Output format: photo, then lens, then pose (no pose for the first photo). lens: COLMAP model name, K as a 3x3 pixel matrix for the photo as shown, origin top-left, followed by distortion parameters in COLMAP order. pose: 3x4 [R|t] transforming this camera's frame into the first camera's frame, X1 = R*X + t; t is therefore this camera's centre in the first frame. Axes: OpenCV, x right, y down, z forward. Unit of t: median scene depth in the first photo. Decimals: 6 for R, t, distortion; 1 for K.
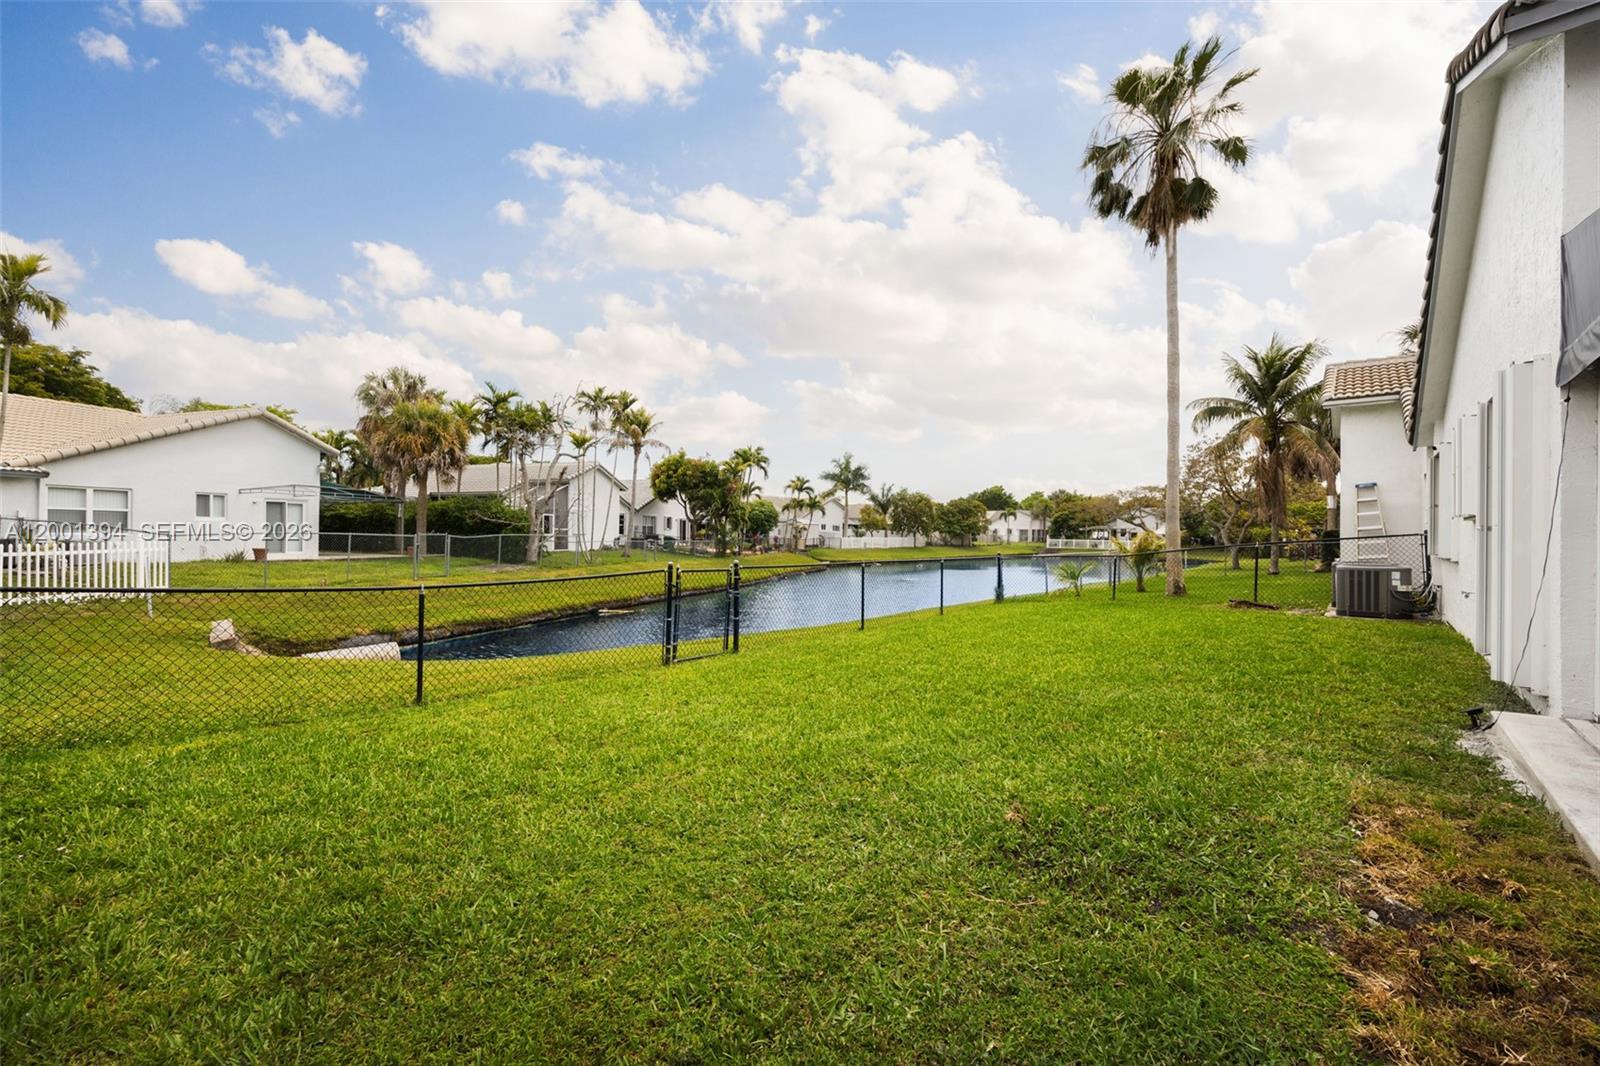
lens RADIAL K [[673.5, 0, 800.0], [0, 673.5, 533.0], [0, 0, 1]] dist [-0.001984, -0.000604]
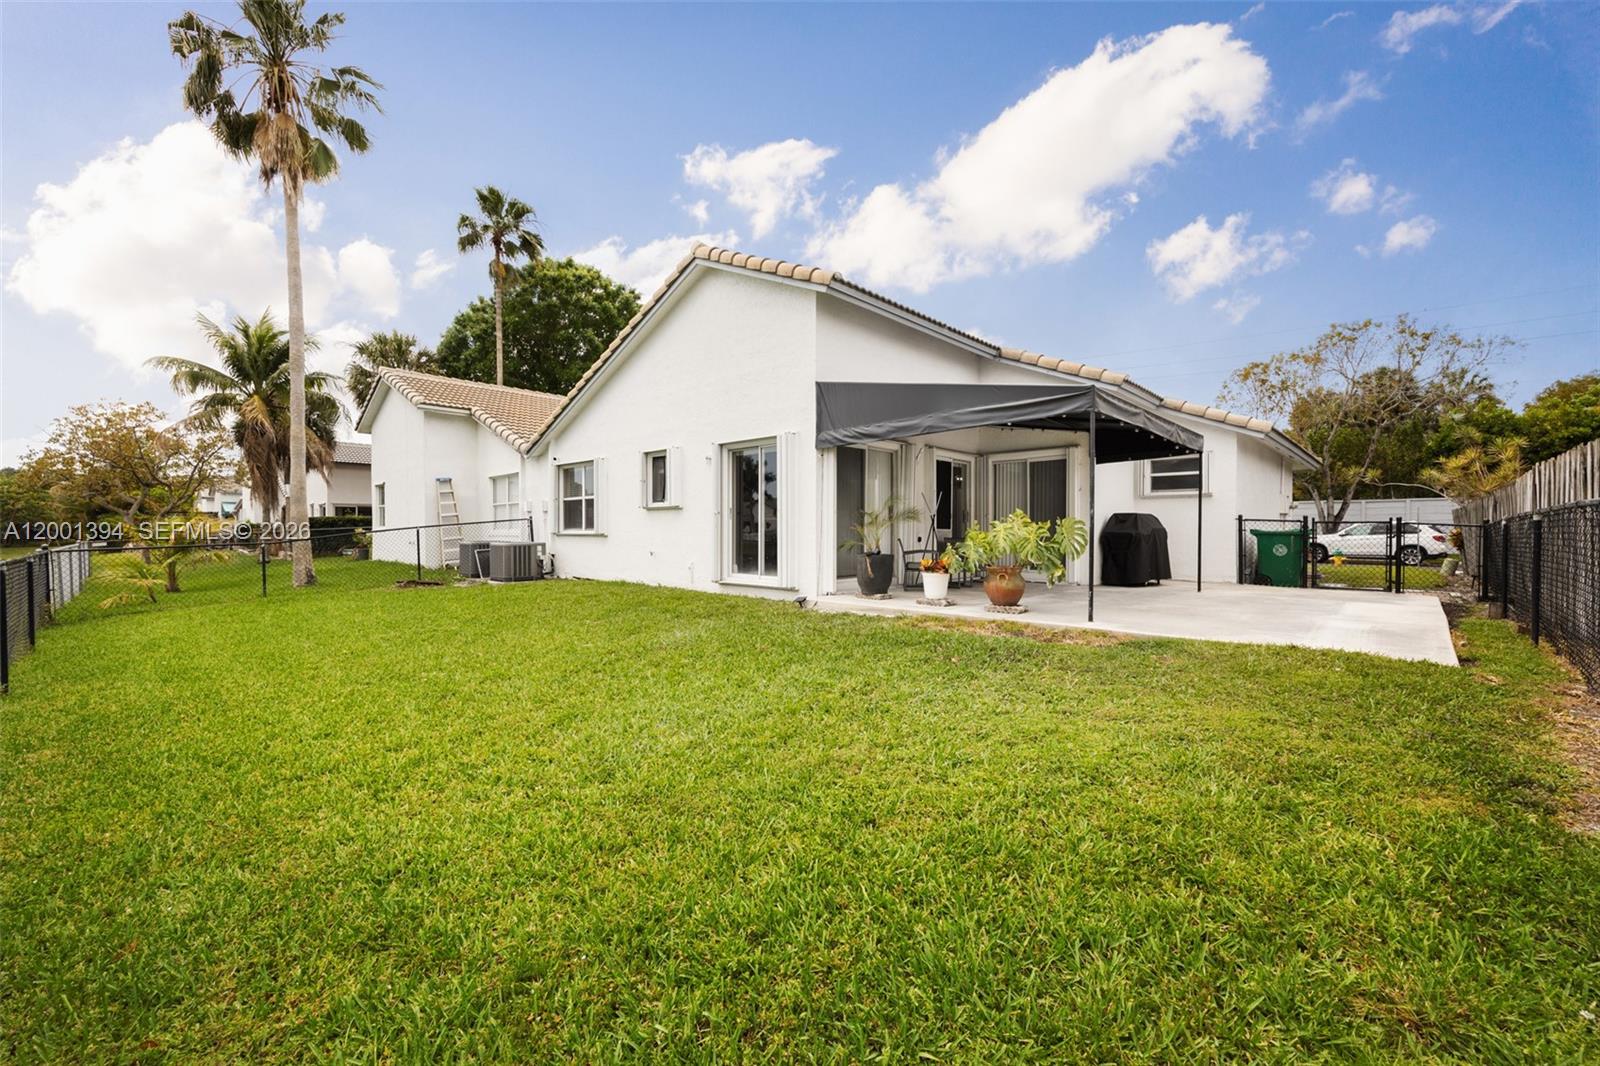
lens RADIAL K [[673.5, 0, 800.0], [0, 673.5, 533.0], [0, 0, 1]] dist [-0.001984, -0.000604]
pose [[0.001210, -0.005861, 0.999982, -0.201100], [0.000576, 0.999983, 0.005861, 0.009826], [-0.999999, 0.000568, 0.001213, 0.191388]]
